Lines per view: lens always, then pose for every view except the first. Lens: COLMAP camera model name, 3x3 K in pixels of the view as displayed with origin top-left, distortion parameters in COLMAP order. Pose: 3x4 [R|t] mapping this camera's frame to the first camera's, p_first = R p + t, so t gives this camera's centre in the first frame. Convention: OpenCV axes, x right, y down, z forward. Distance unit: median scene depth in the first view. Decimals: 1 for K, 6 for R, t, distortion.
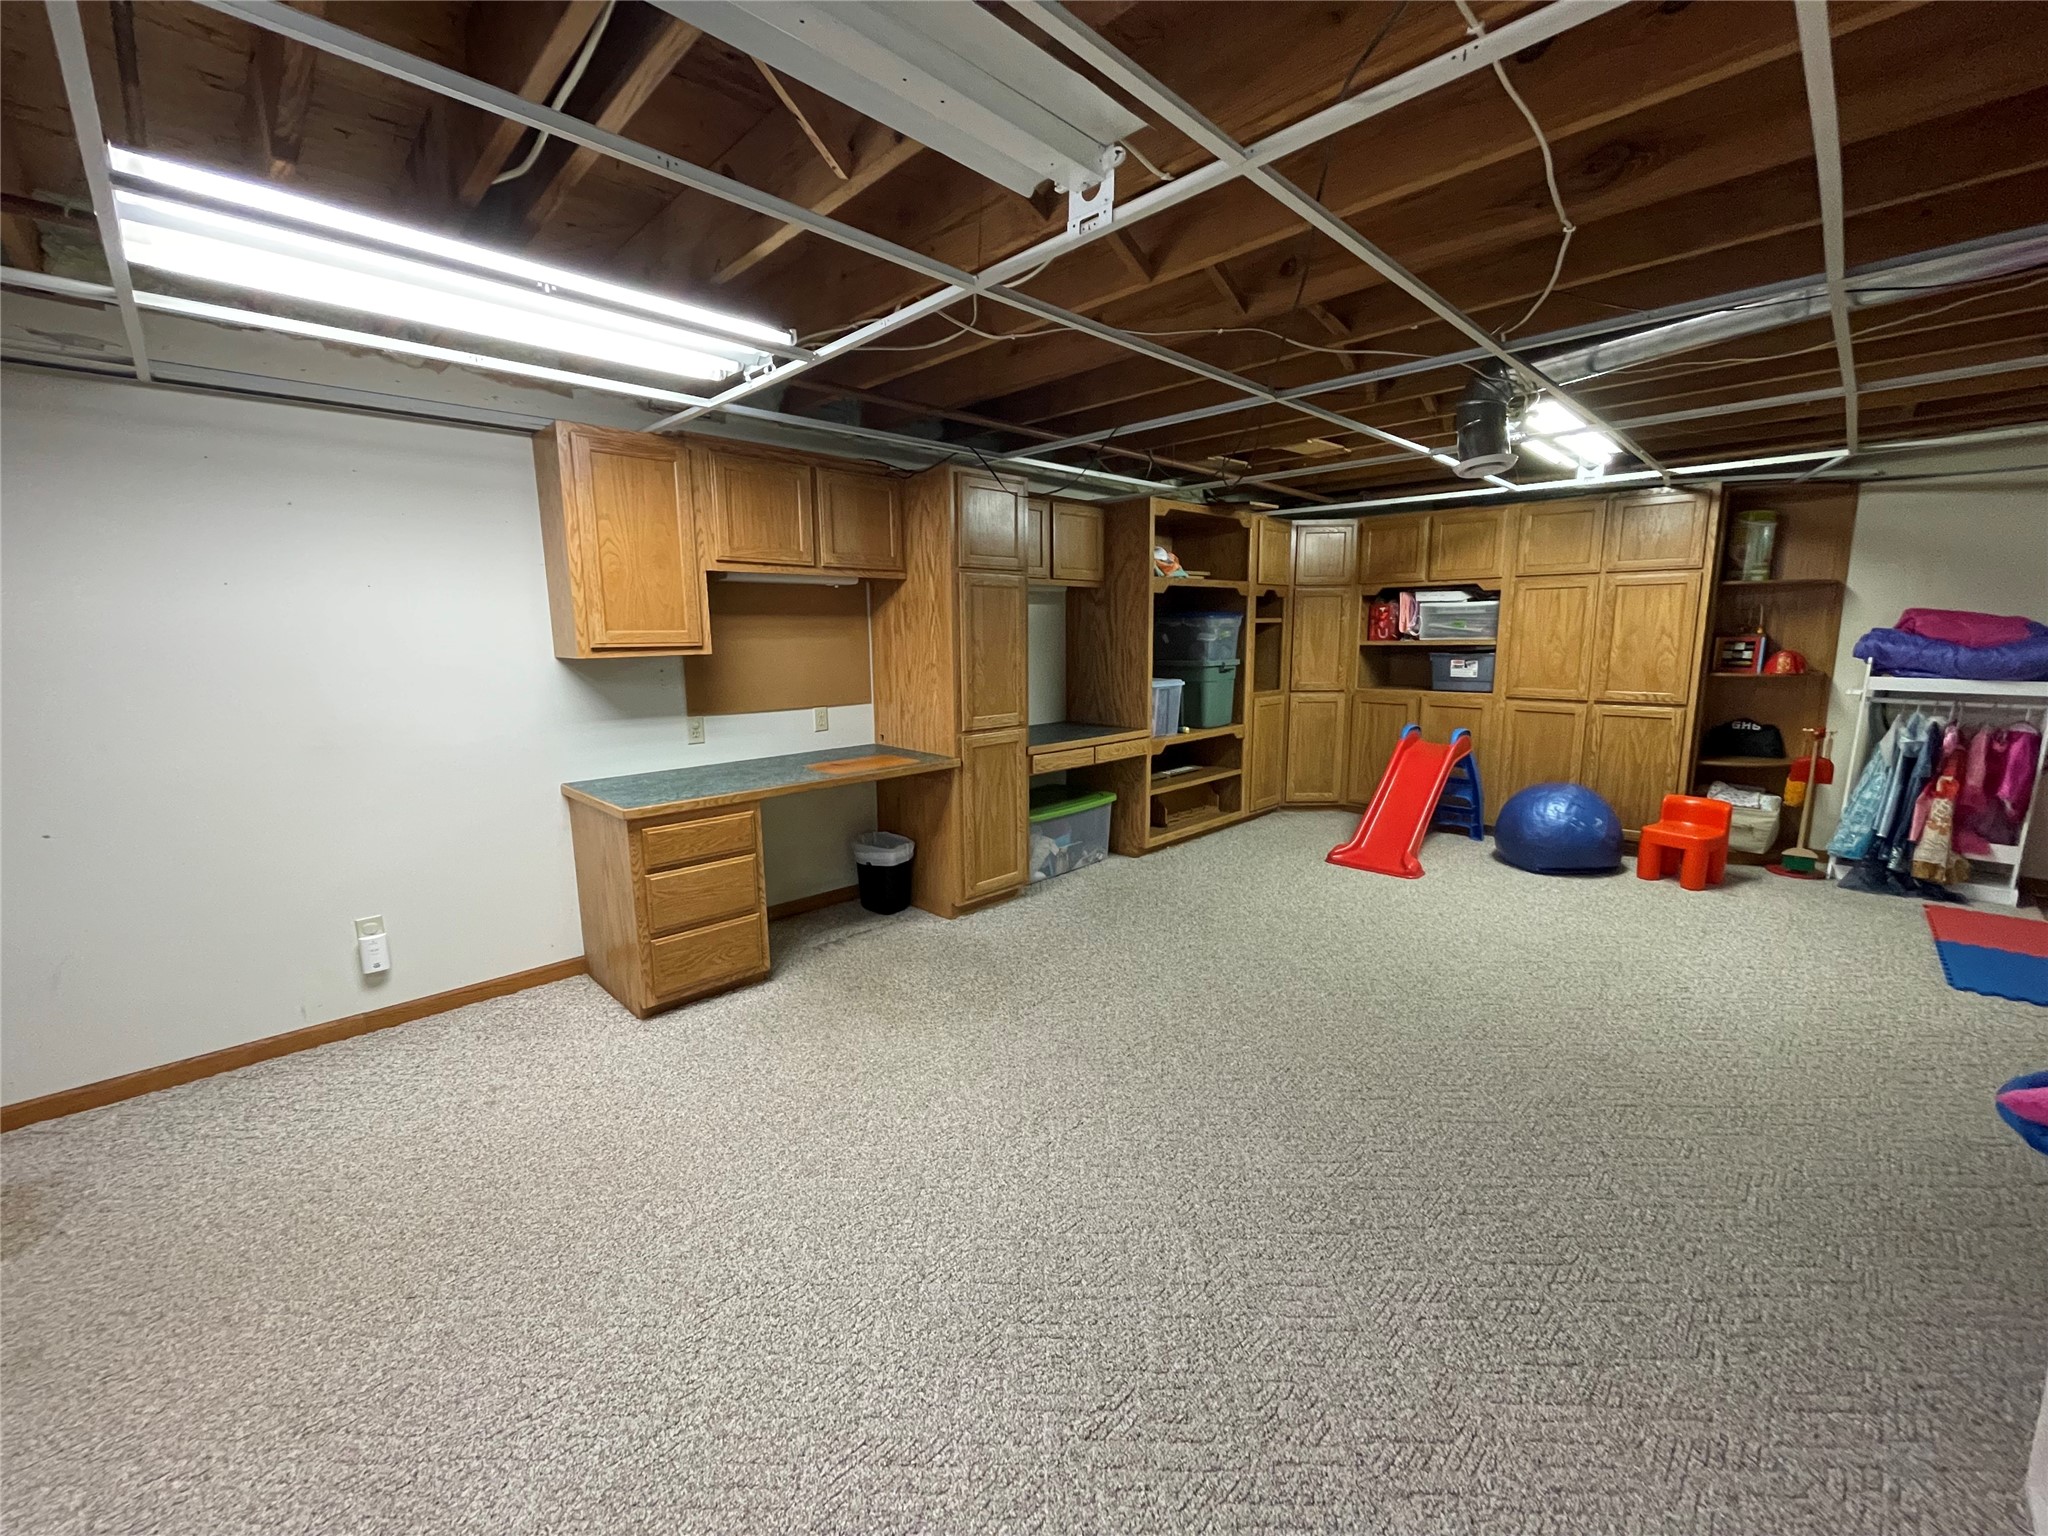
lens RADIAL K [[826.0, 0, 1026.2], [0, 826.0, 767.3], [0, 0, 1]] dist [-0.010316, 0.001499]
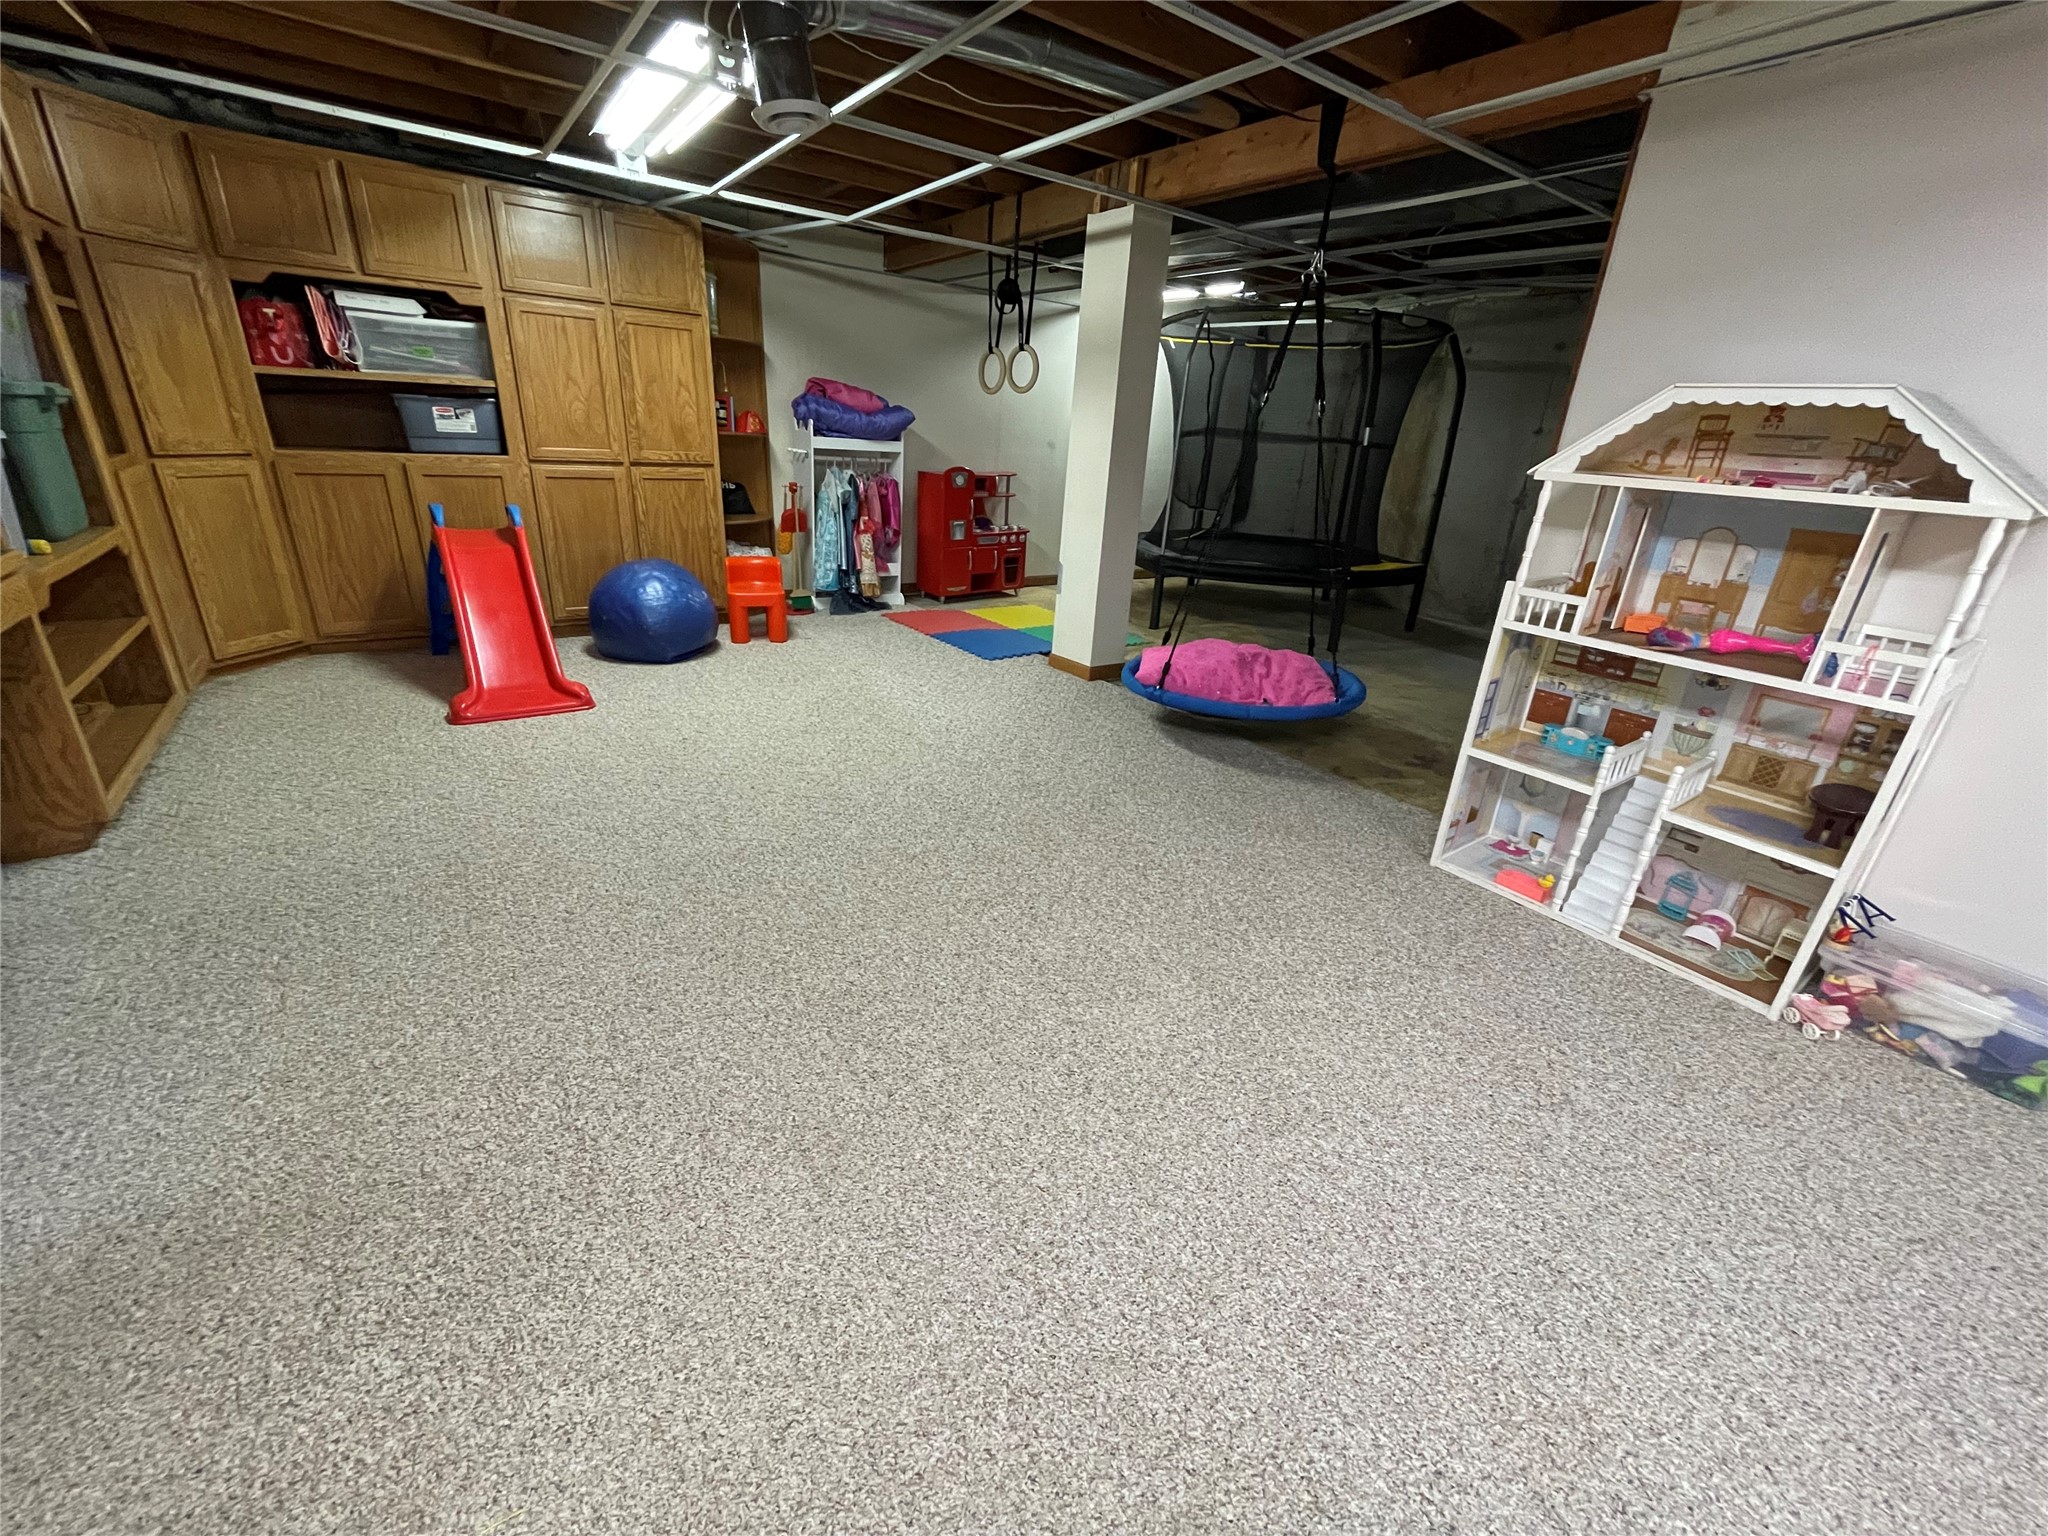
lens RADIAL K [[826.0, 0, 1028.1], [0, 826.0, 766.9], [0, 0, 1]] dist [-0.010316, 0.001499]
pose [[0.152136, -0.352495, 0.923364, -0.186726], [0.102530, 0.934827, 0.339978, -0.031240], [-0.983027, 0.042950, 0.178362, 0.429507]]
